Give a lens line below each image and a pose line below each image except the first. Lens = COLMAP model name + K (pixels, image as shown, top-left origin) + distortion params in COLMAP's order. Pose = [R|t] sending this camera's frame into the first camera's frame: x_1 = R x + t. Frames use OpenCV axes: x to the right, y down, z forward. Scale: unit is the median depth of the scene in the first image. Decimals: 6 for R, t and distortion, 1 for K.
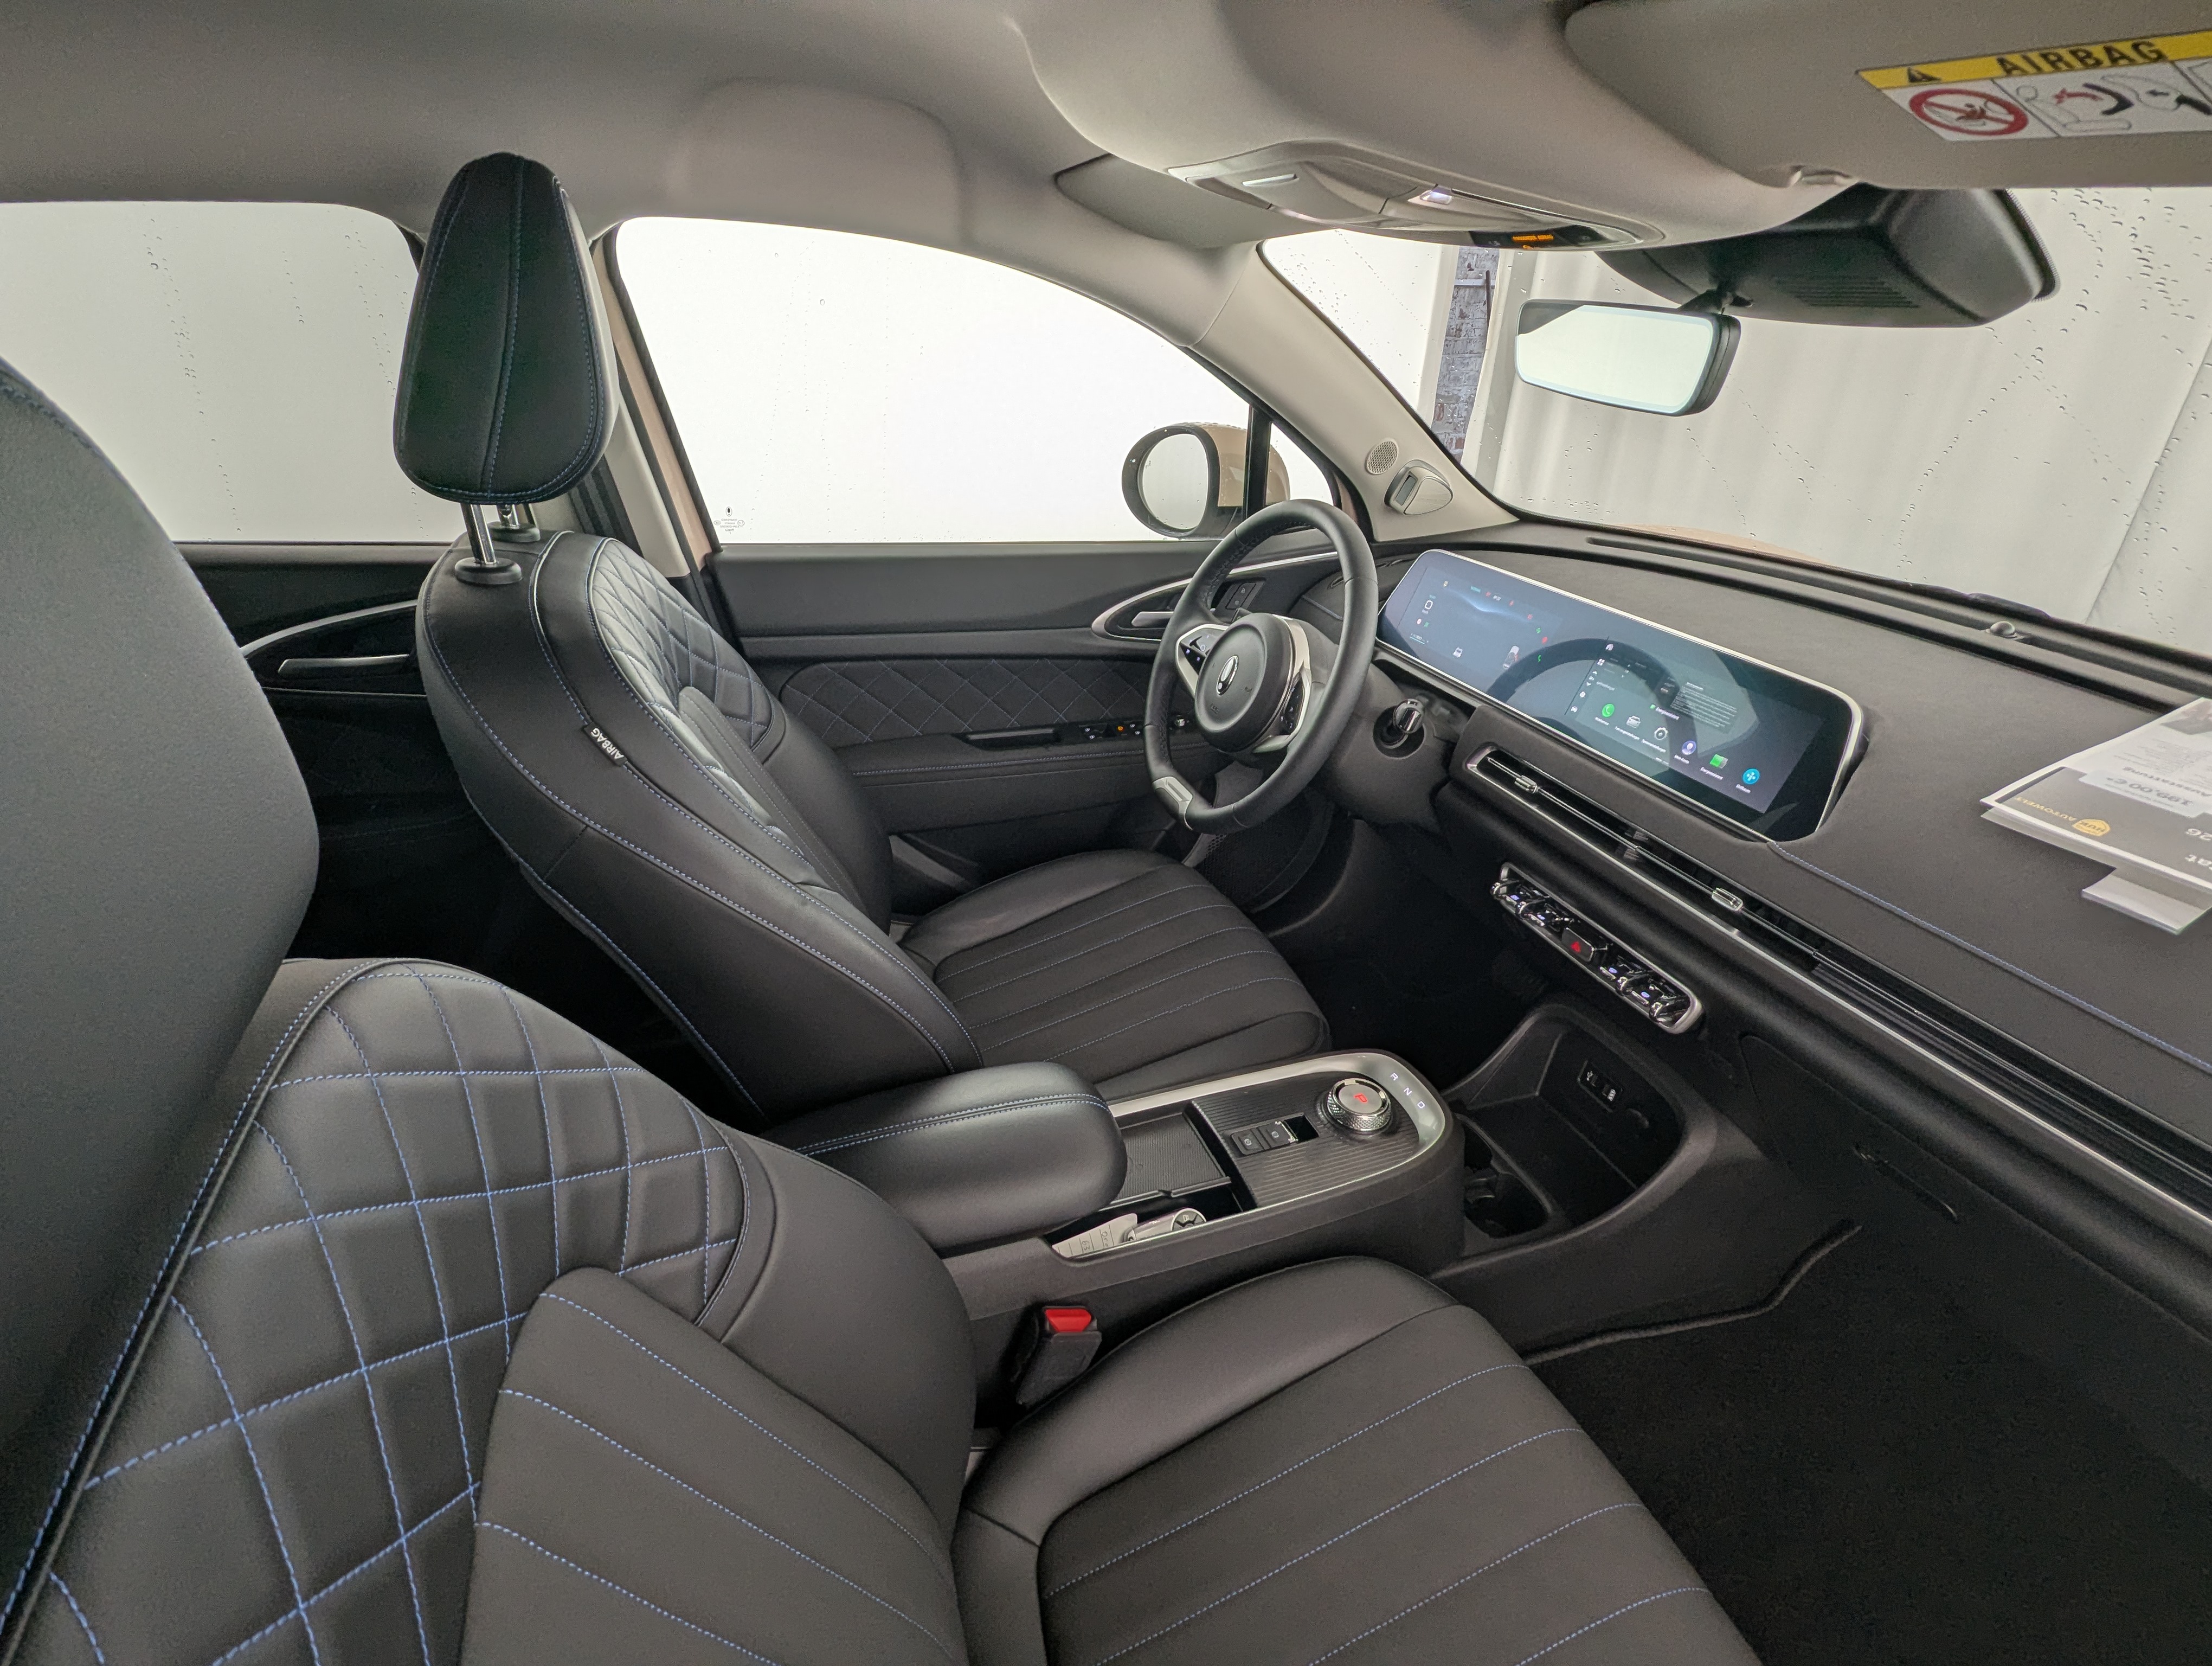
lens RADIAL K [[1057.4, 0, 1107.0], [0, 1057.4, 823.8], [0, 0, 1]] dist [0.003319, -0.001074]
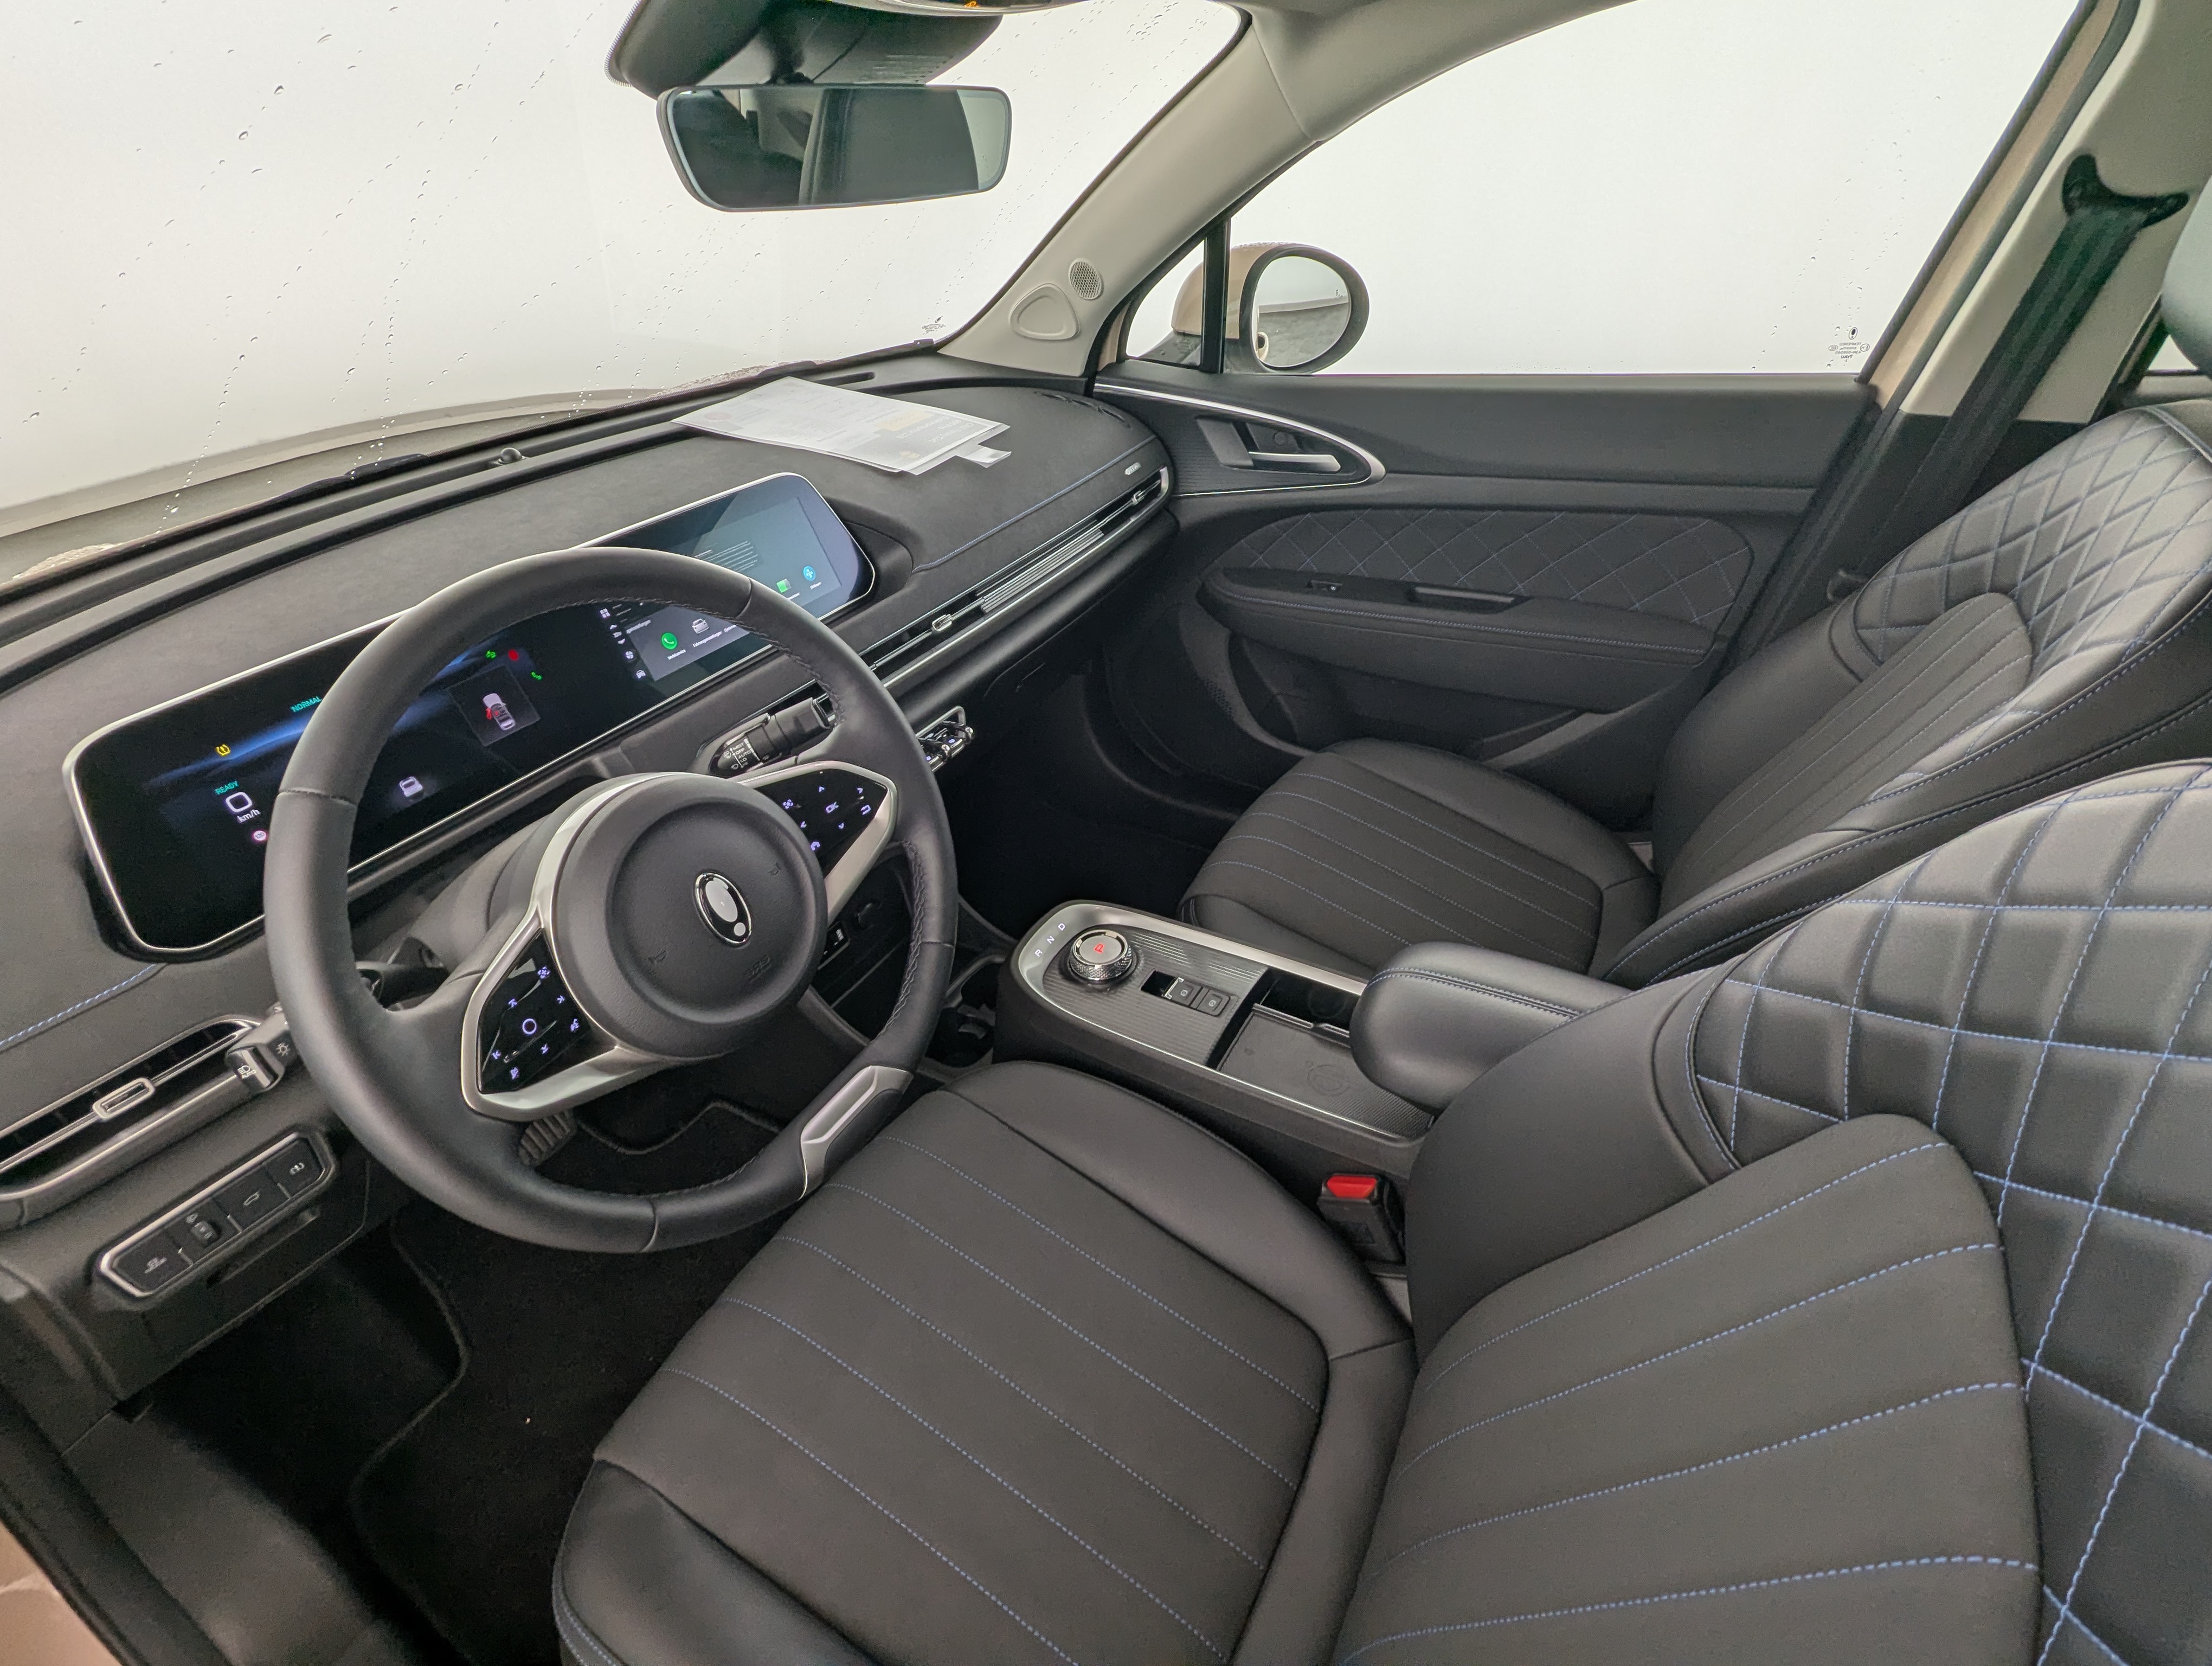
lens RADIAL K [[1057.4, 0, 1102.1], [0, 1057.4, 829.4], [0, 0, 1]] dist [0.003319, -0.001074]
pose [[-0.639419, -0.416812, 0.646074, -0.338835], [0.386395, 0.552272, 0.738711, -0.507210], [-0.664712, 0.721986, -0.192080, 1.042615]]
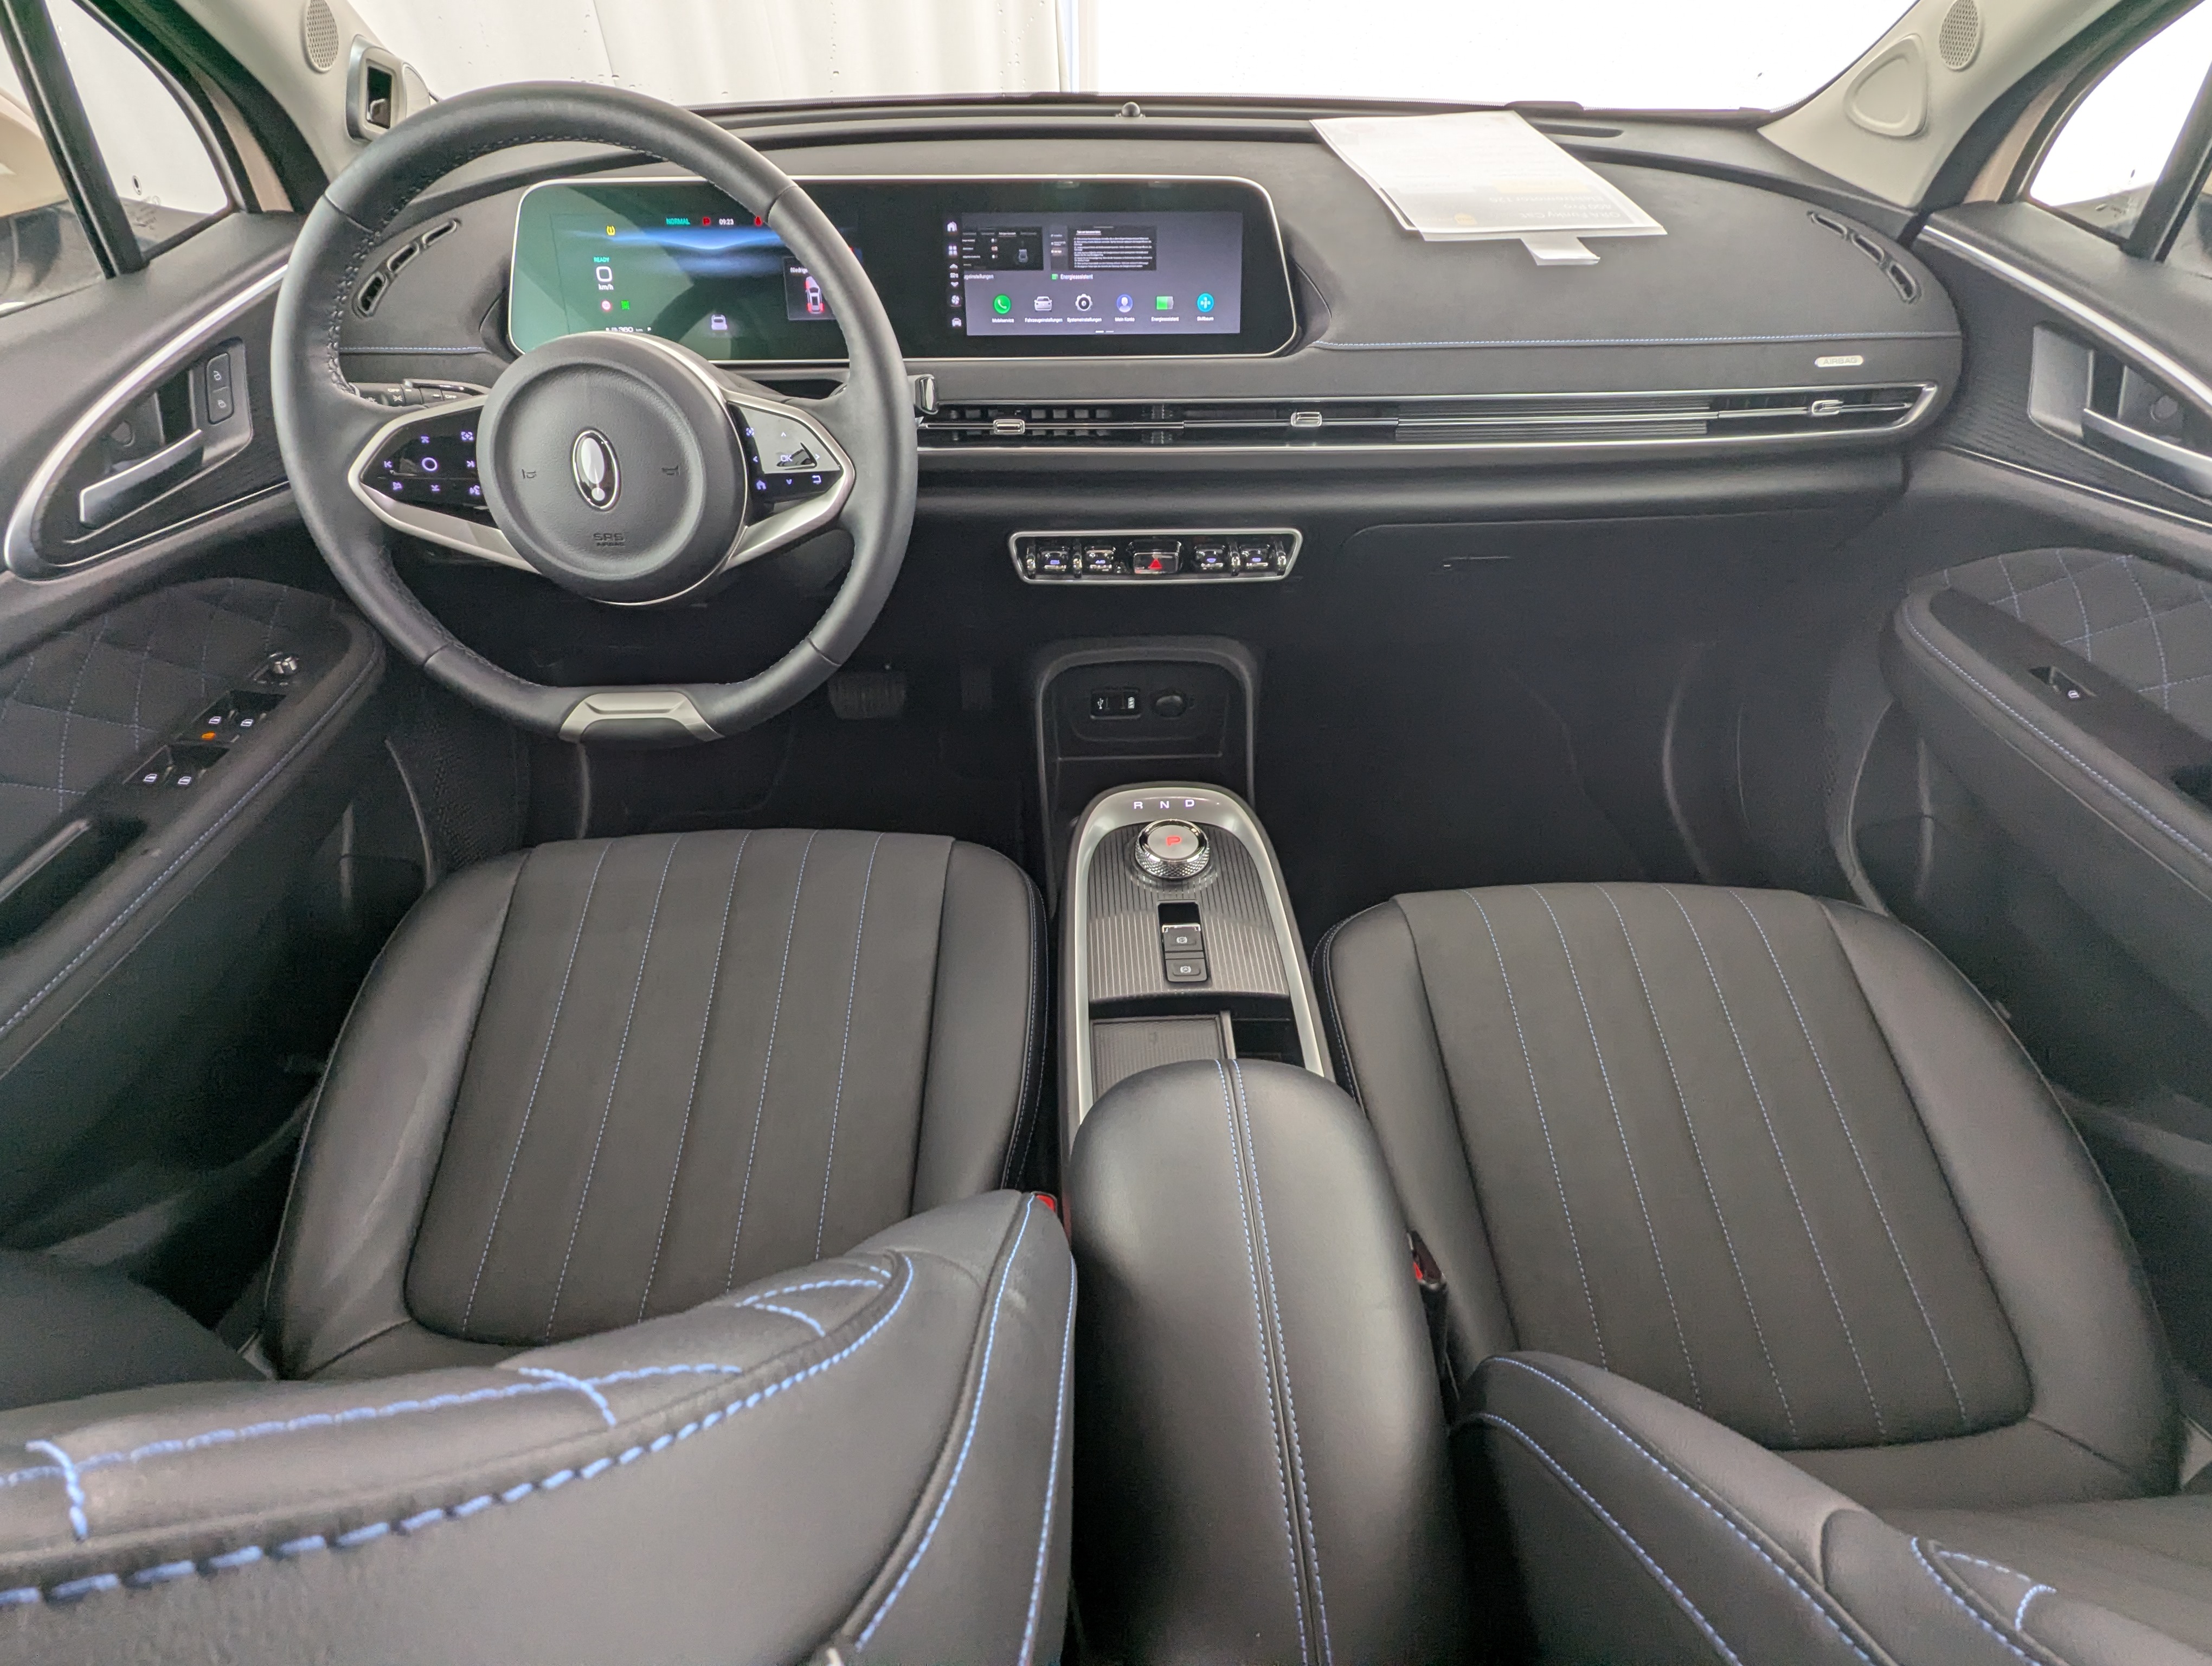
lens RADIAL K [[1057.4, 0, 1105.6], [0, 1057.4, 836.4], [0, 0, 1]] dist [0.003319, -0.001074]
pose [[0.306428, -0.642710, 0.702158, -0.341295], [0.435944, 0.750493, 0.496703, -0.170752], [-0.846200, 0.153898, 0.510157, 0.579683]]
